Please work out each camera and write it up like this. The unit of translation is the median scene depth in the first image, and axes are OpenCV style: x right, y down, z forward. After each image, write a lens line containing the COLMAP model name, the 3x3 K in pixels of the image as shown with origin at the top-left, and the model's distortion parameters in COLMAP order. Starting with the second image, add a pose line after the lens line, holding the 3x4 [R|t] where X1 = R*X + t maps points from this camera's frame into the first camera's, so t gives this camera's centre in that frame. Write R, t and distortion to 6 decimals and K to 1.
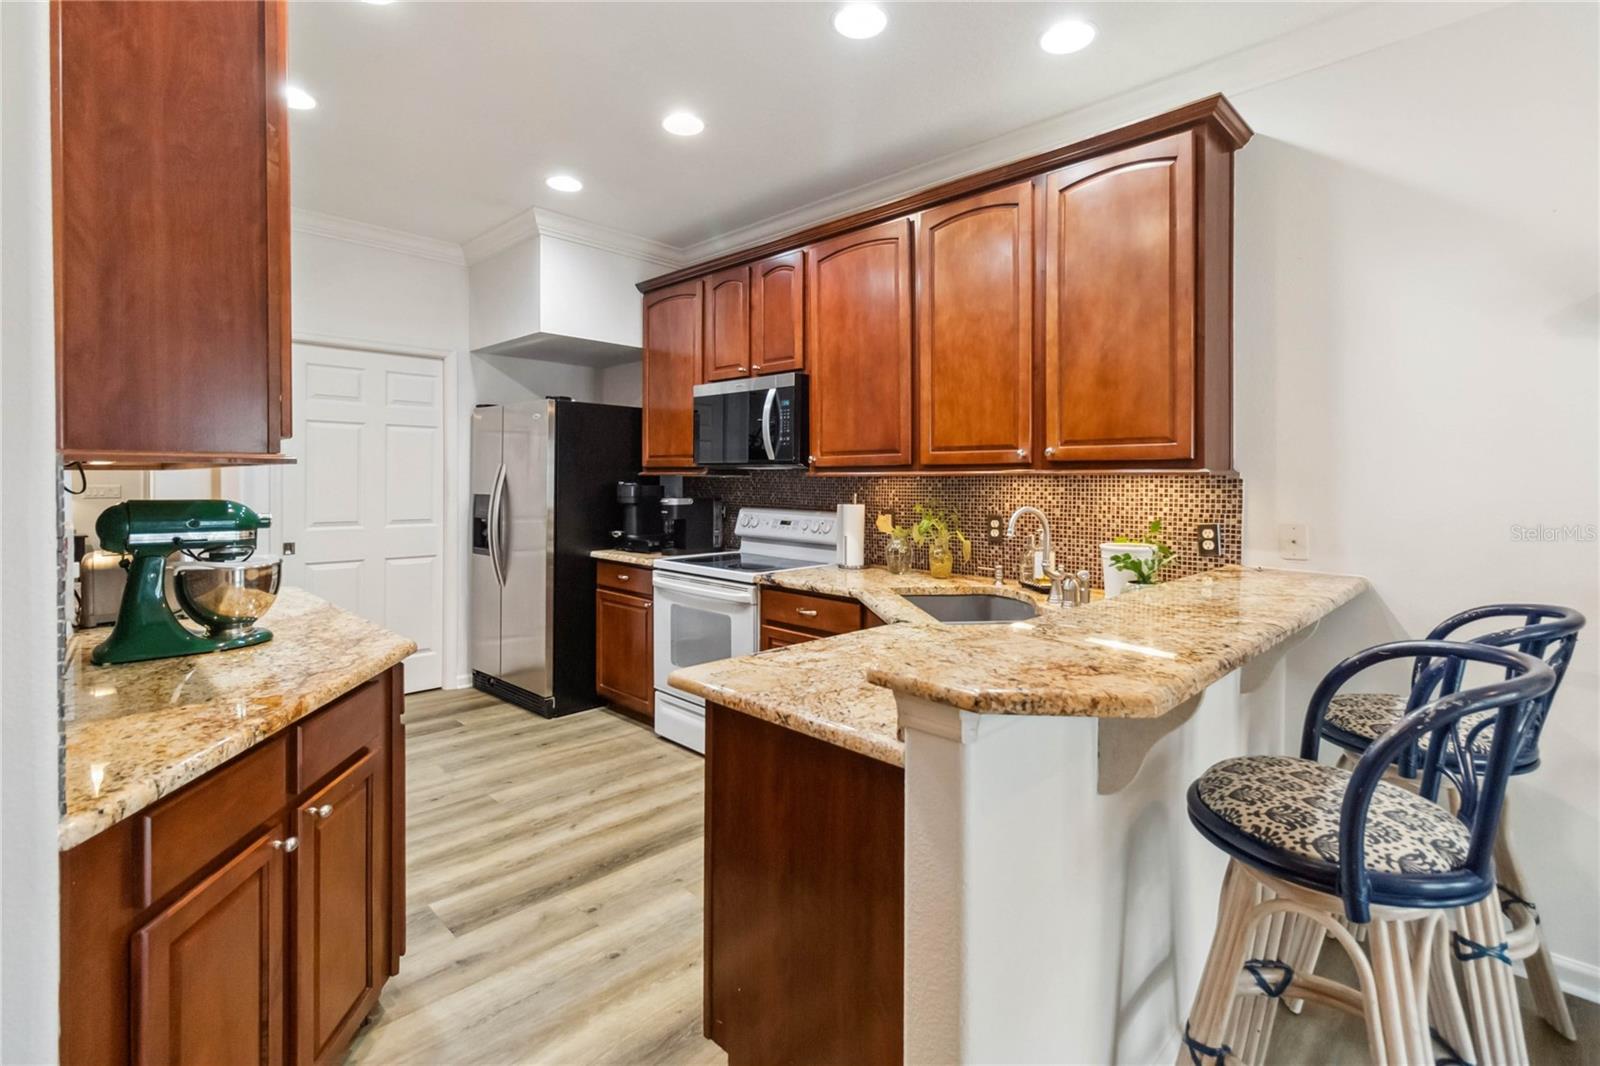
lens RADIAL K [[749.0, 0, 798.6], [0, 749.0, 481.8], [0, 0, 1]] dist [0.000426, 0.000195]
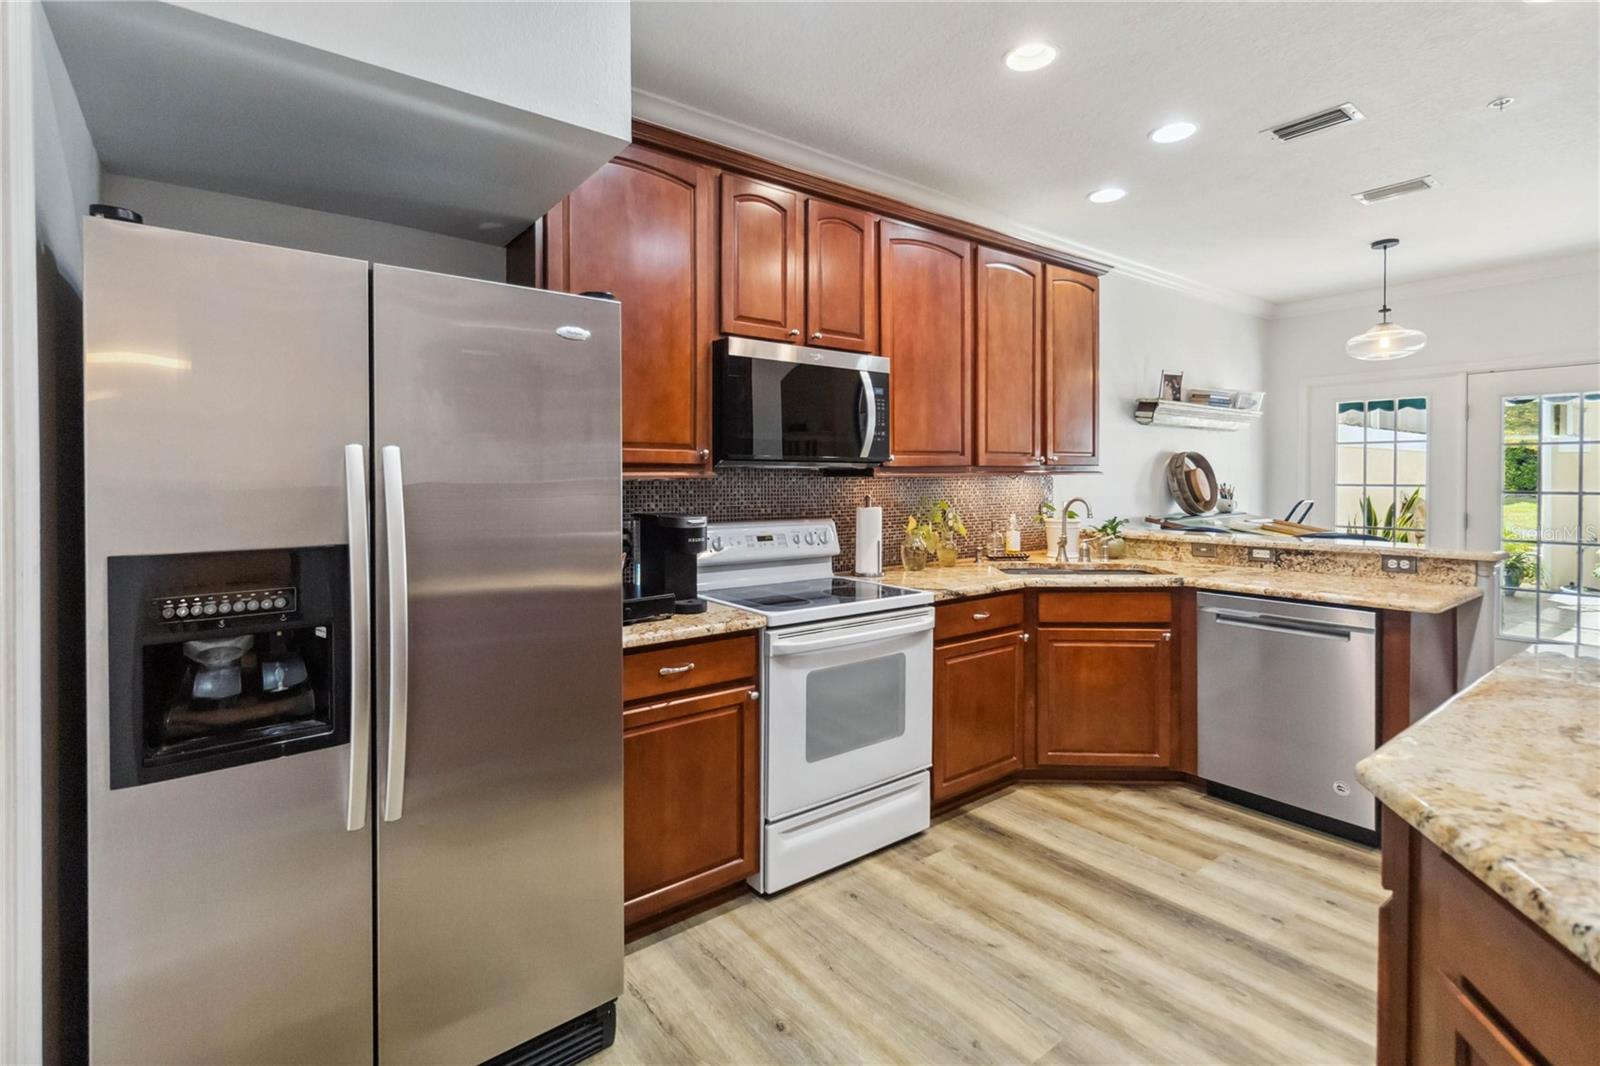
lens RADIAL K [[749.0, 0, 798.6], [0, 749.0, 481.8], [0, 0, 1]] dist [0.000426, 0.000195]
pose [[0.130448, -0.009846, 0.991406, -0.810634], [0.007085, 0.999934, 0.008998, -0.010093], [-0.991430, 0.005850, 0.130510, 0.910221]]
